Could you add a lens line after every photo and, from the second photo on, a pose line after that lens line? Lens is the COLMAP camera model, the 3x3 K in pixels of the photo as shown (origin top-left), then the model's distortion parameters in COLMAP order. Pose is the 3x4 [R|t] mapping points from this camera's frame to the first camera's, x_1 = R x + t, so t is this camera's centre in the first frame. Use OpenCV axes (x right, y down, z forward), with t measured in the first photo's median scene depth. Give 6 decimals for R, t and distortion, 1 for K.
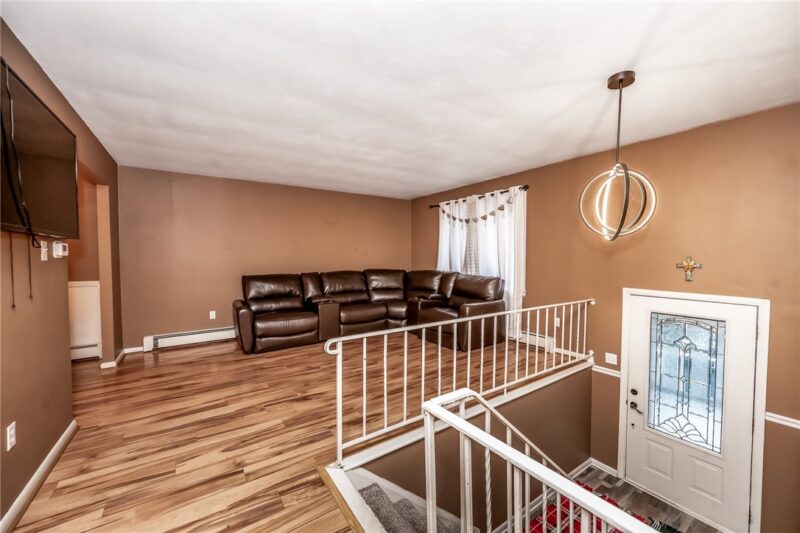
lens RADIAL K [[314.3, 0, 401.8], [0, 314.3, 265.4], [0, 0, 1]] dist [-0.001918, -0.000113]
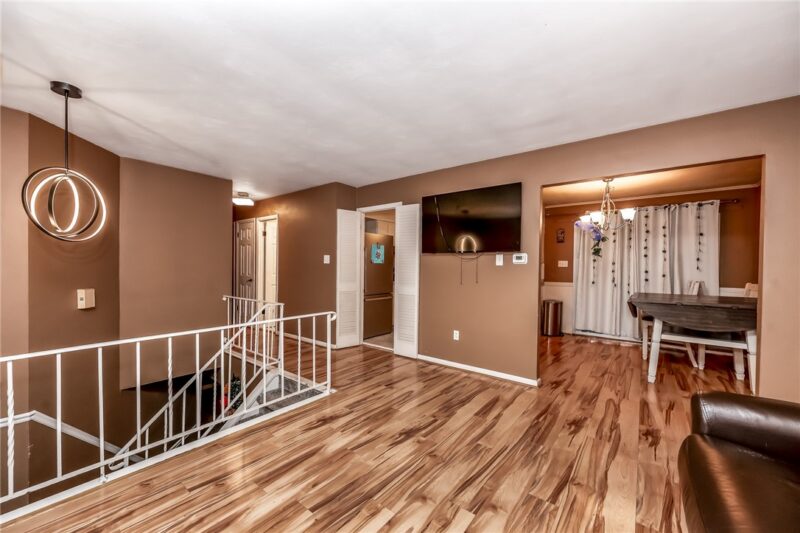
lens RADIAL K [[314.3, 0, 401.8], [0, 314.3, 265.4], [0, 0, 1]] dist [-0.001918, -0.000113]
pose [[-0.951570, -0.005722, -0.307380, -0.051914], [-0.015898, 0.999405, 0.030613, -0.052771], [0.307022, 0.034017, -0.951094, 2.273364]]
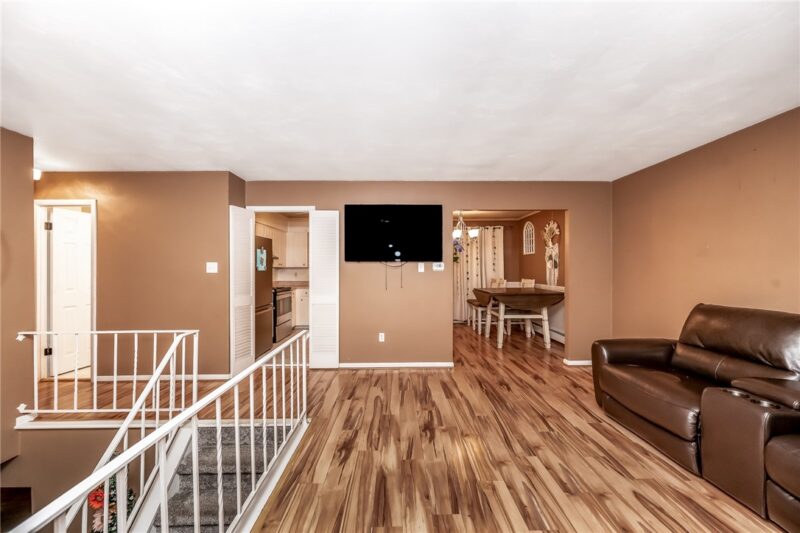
lens RADIAL K [[314.3, 0, 401.8], [0, 314.3, 265.4], [0, 0, 1]] dist [-0.001918, -0.000113]
pose [[-0.545998, 0.002278, -0.837783, 0.637309], [-0.020711, 0.999654, 0.016216, -0.080824], [0.837530, 0.026205, -0.545762, 1.834284]]
